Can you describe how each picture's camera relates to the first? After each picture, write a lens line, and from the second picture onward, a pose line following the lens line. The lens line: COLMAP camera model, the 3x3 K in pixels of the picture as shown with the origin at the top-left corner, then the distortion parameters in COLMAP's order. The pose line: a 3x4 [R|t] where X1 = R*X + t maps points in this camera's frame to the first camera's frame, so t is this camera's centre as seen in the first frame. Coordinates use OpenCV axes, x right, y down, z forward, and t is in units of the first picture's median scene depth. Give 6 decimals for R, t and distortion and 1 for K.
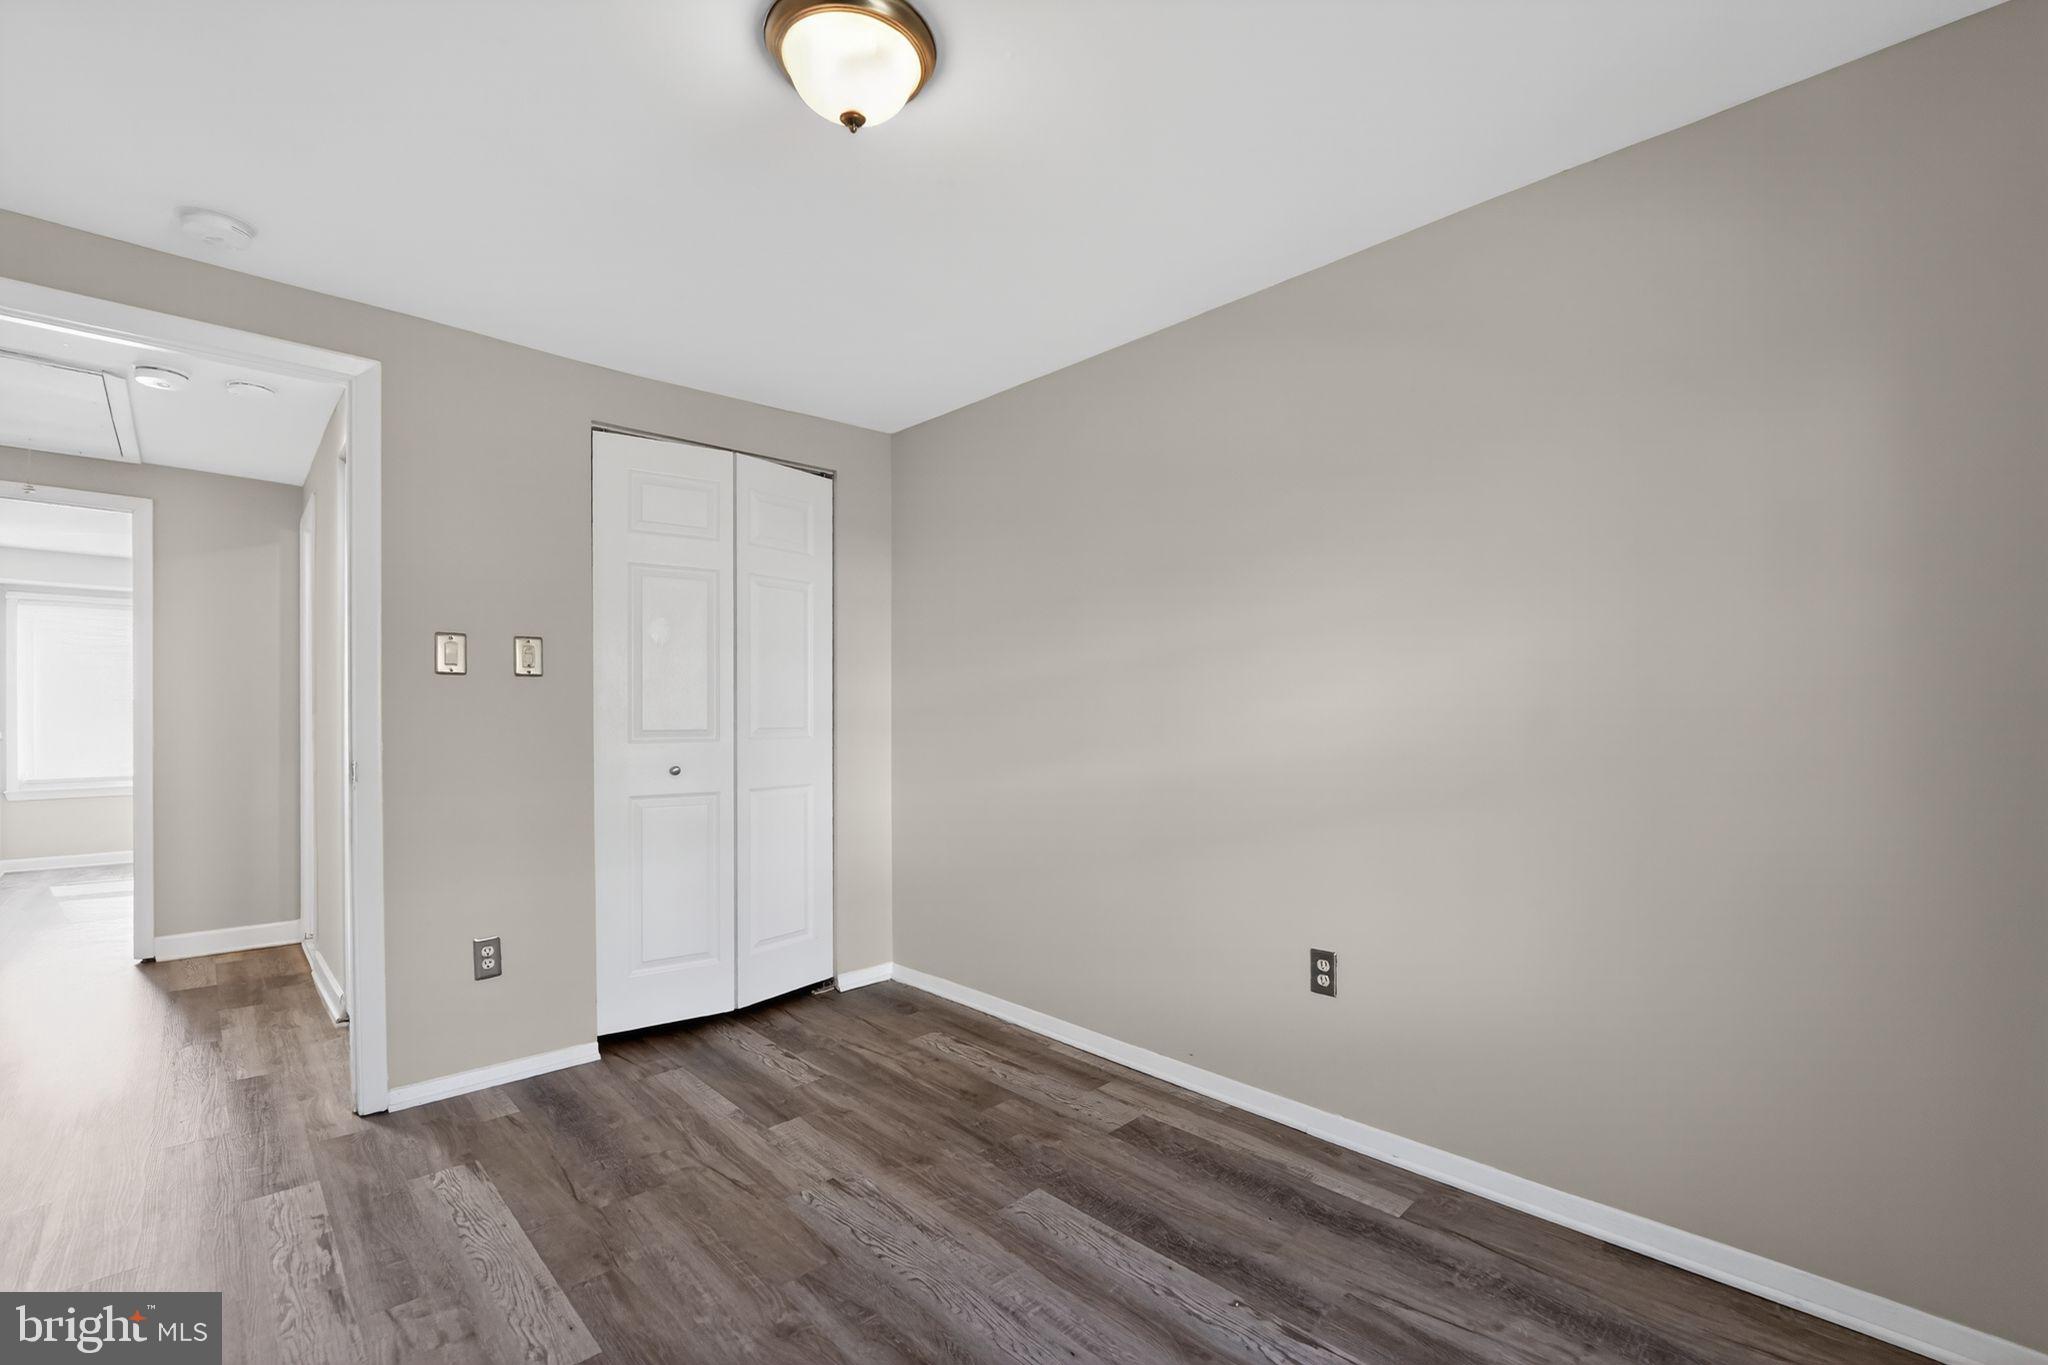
lens RADIAL K [[840.9, 0, 1029.3], [0, 840.9, 692.8], [0, 0, 1]] dist [-0.021000, -0.001846]
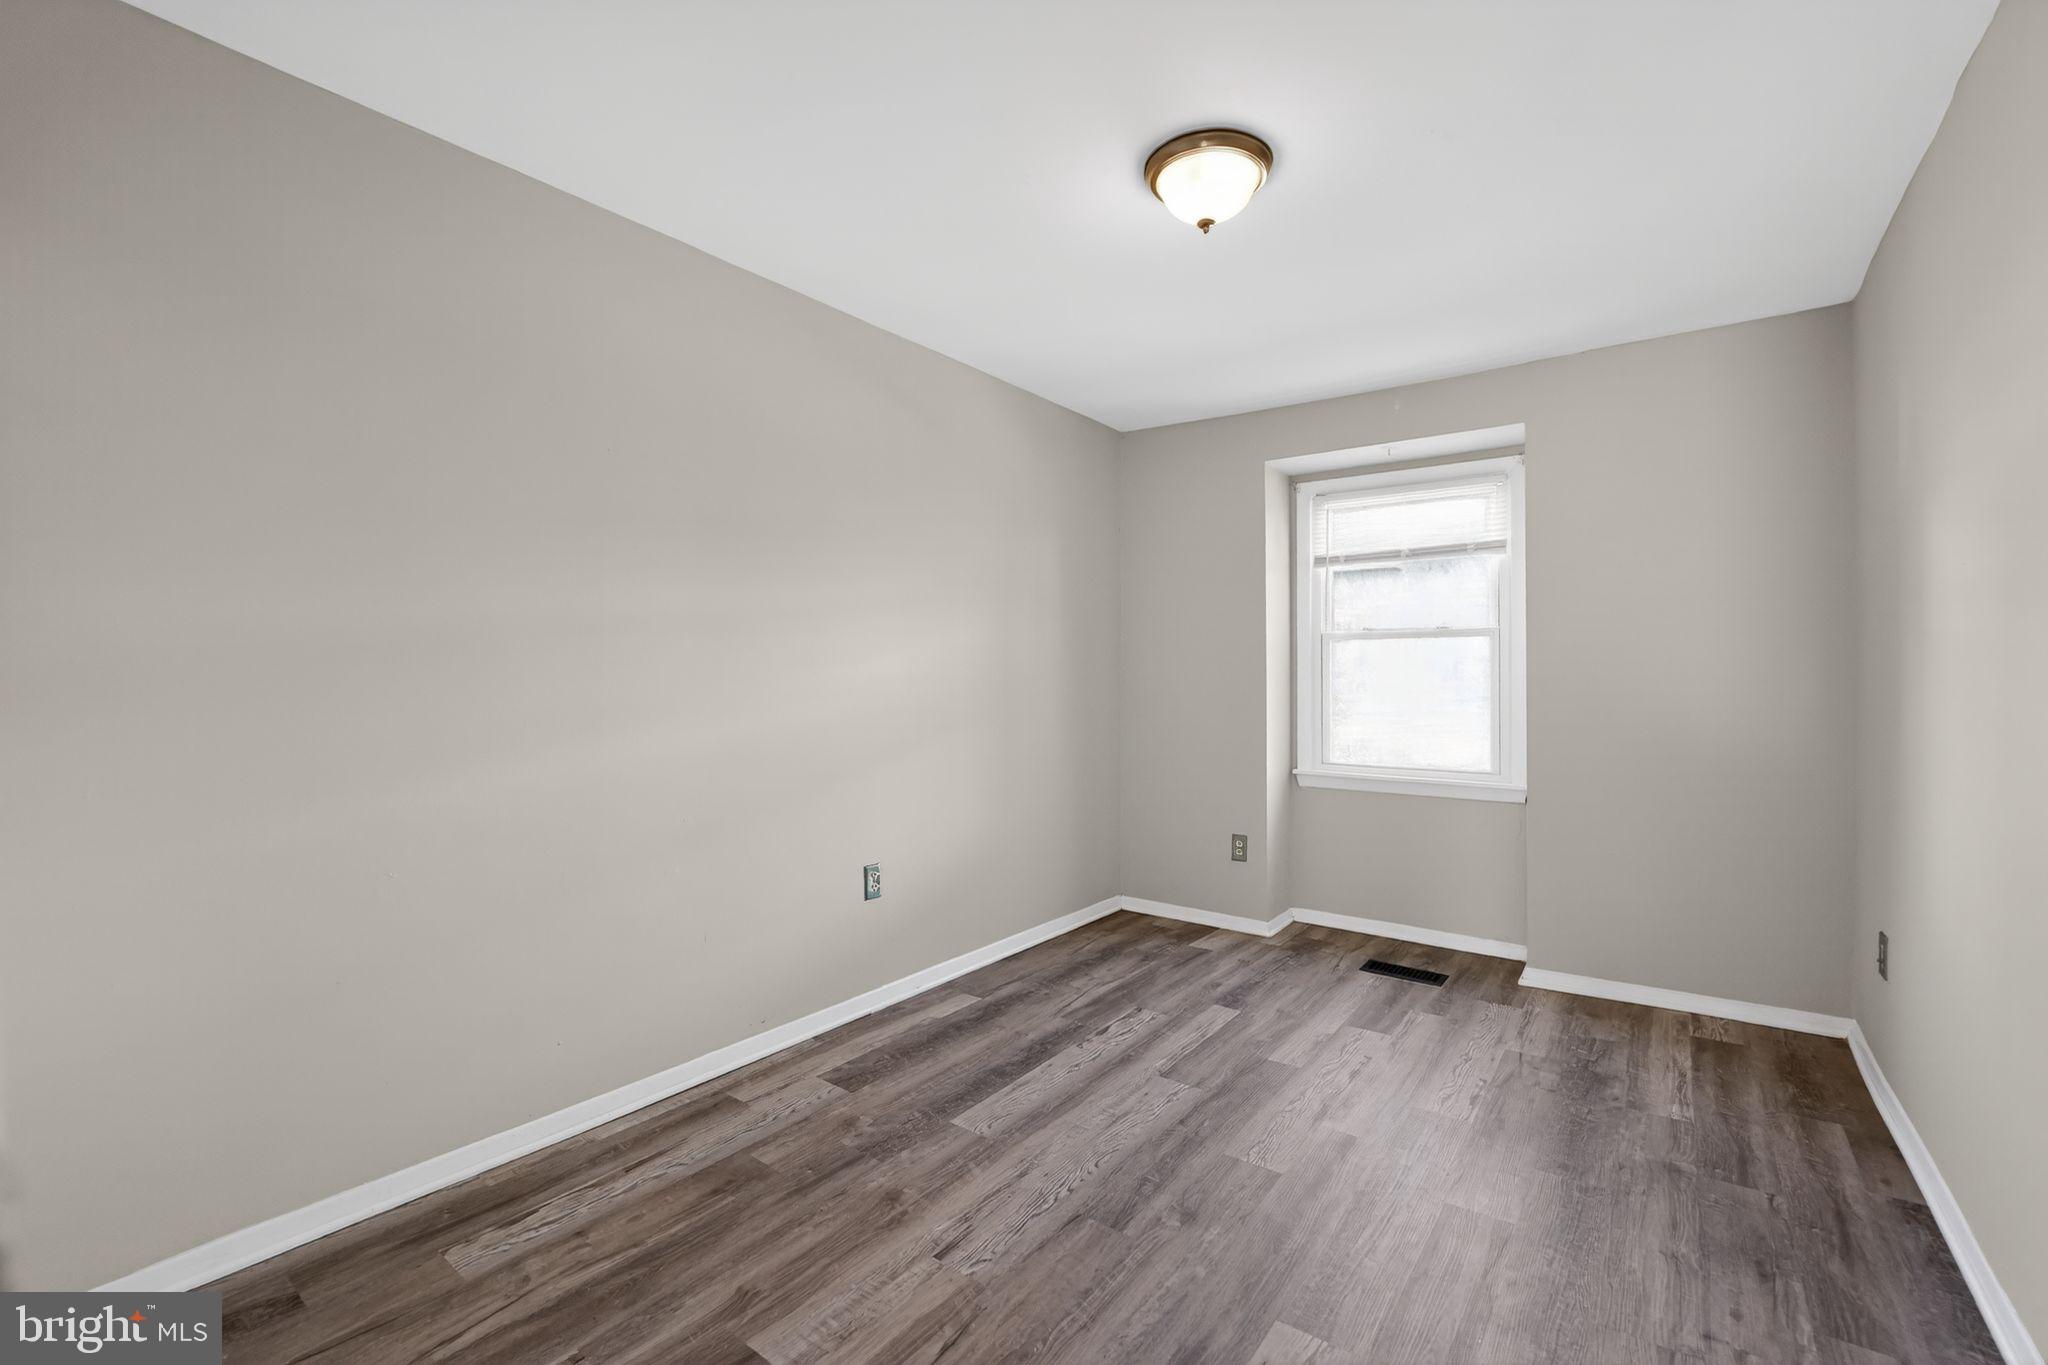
lens RADIAL K [[840.9, 0, 1038.2], [0, 840.9, 692.1], [0, 0, 1]] dist [-0.021000, -0.001846]
pose [[-0.143729, -0.009519, 0.989571, -0.909537], [-0.021966, 0.999738, 0.006427, 0.026770], [-0.989373, -0.020813, -0.143901, 0.899198]]
